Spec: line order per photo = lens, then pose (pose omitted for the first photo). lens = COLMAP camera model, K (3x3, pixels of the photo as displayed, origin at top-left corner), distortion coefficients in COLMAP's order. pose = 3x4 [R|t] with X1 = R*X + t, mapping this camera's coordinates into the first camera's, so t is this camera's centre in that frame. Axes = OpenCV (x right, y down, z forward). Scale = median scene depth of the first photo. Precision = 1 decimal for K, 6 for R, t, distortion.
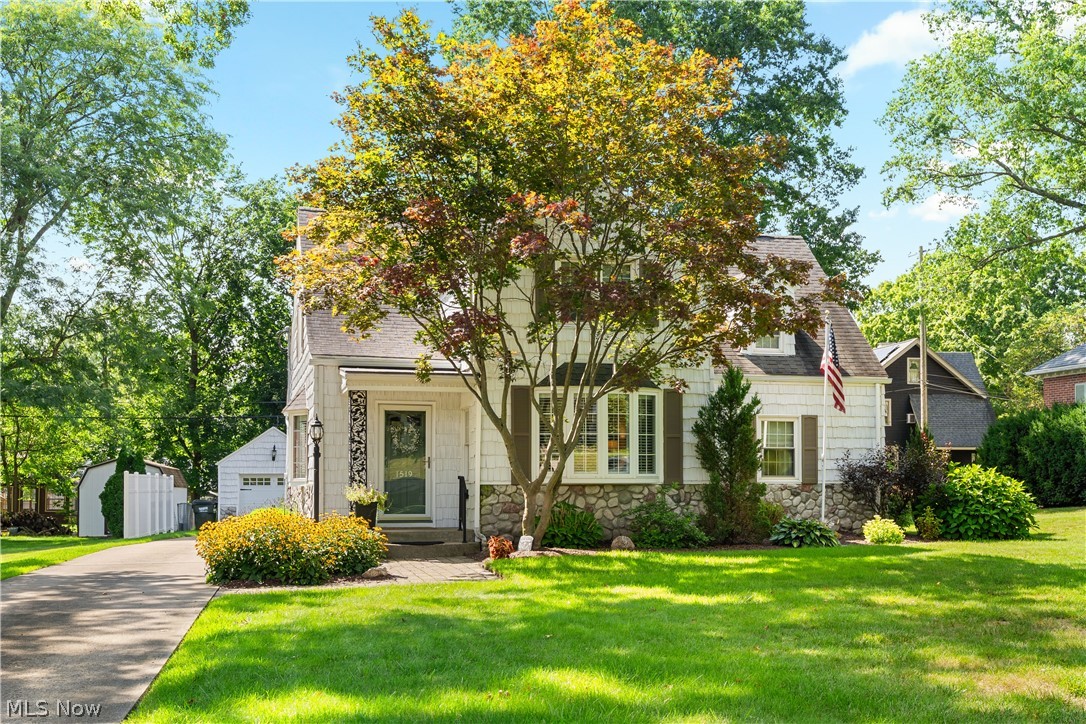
lens RADIAL K [[1144.9, 0, 541.4], [0, 1144.9, 363.1], [0, 0, 1]] dist [0.007840, 0.000000]
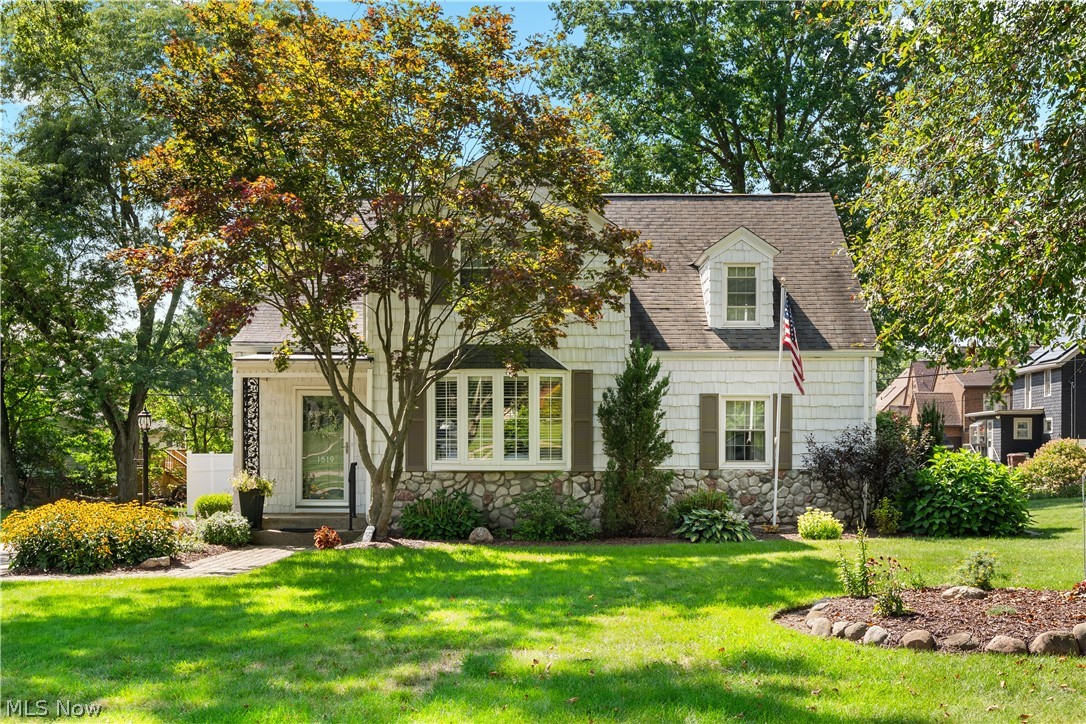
lens RADIAL K [[1144.9, 0, 543.0], [0, 1144.9, 362.9], [0, 0, 1]] dist [0.007840, 0.000000]
pose [[0.964742, -0.019394, -0.262482, 0.334006], [0.026122, 0.999413, 0.022167, -0.004561], [0.261898, -0.028242, 0.964682, 0.090221]]
